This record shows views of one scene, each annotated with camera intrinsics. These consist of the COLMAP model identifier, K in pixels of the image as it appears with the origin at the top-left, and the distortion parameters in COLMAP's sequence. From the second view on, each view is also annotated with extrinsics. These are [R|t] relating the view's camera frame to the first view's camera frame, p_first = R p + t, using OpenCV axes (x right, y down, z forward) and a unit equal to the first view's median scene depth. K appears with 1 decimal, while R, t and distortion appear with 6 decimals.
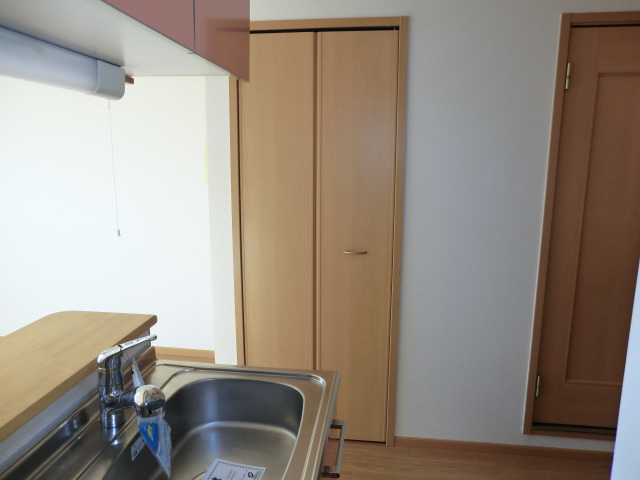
lens RADIAL K [[457.8, 0, 320.0], [0, 457.8, 240.0], [0, 0, 1]] dist [-0.005480, 0.067172]
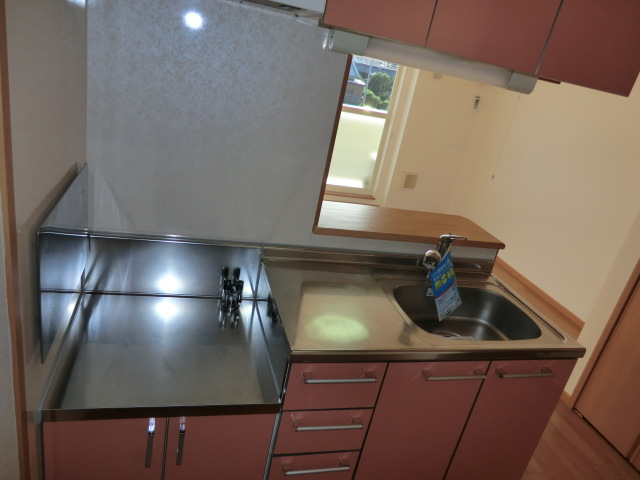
lens RADIAL K [[465.1, 0, 320.0], [0, 465.1, 240.0], [0, 0, 1]] dist [-0.003624, 0.000434]
pose [[0.360621, 0.413060, -0.836262, 0.762974], [-0.350979, 0.890787, 0.288640, -0.074463], [0.864157, 0.189421, 0.466212, -0.207855]]
